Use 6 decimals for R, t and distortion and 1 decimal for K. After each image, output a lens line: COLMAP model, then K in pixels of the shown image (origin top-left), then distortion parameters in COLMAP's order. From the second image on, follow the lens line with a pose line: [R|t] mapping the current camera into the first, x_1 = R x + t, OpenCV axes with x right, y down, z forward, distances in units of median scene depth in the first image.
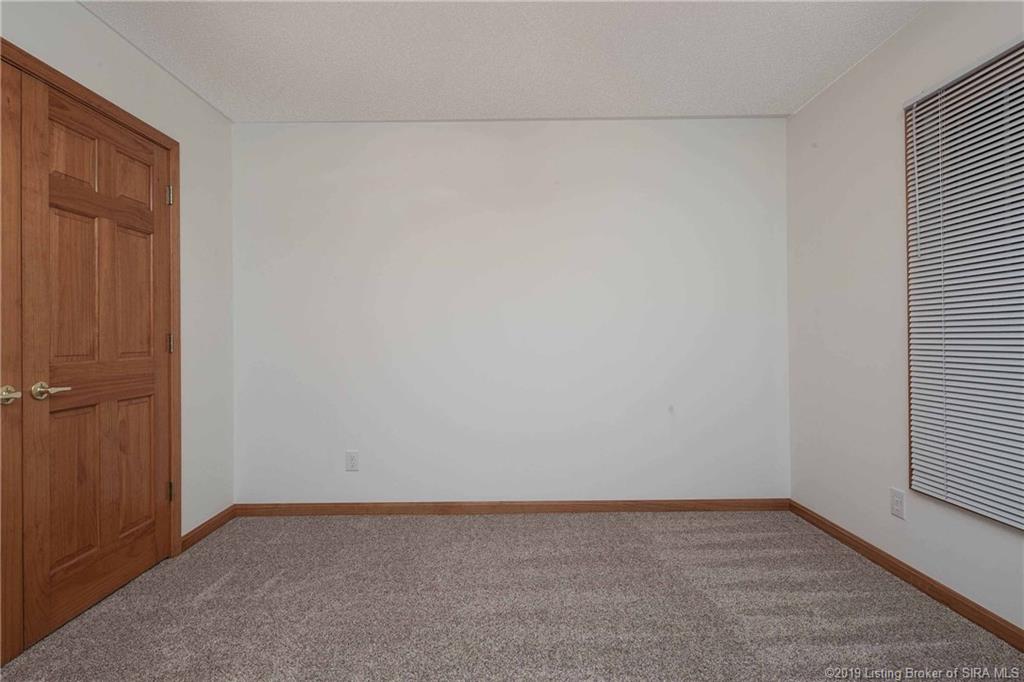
lens RADIAL K [[496.7, 0, 506.5], [0, 496.7, 336.1], [0, 0, 1]] dist [-0.000844, -0.000501]
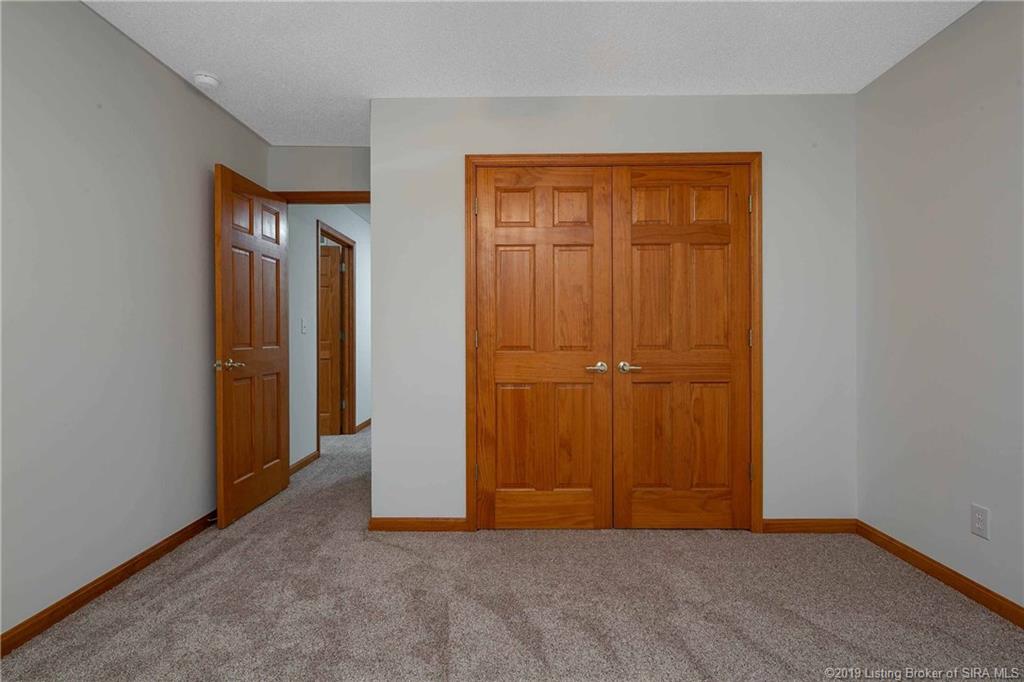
lens RADIAL K [[496.7, 0, 506.5], [0, 496.7, 336.1], [0, 0, 1]] dist [-0.000844, -0.000501]
pose [[-0.020662, 0.008762, -0.999748, 0.536426], [0.002276, 0.999959, 0.008717, -0.001504], [0.999784, -0.002095, -0.020682, 0.583332]]
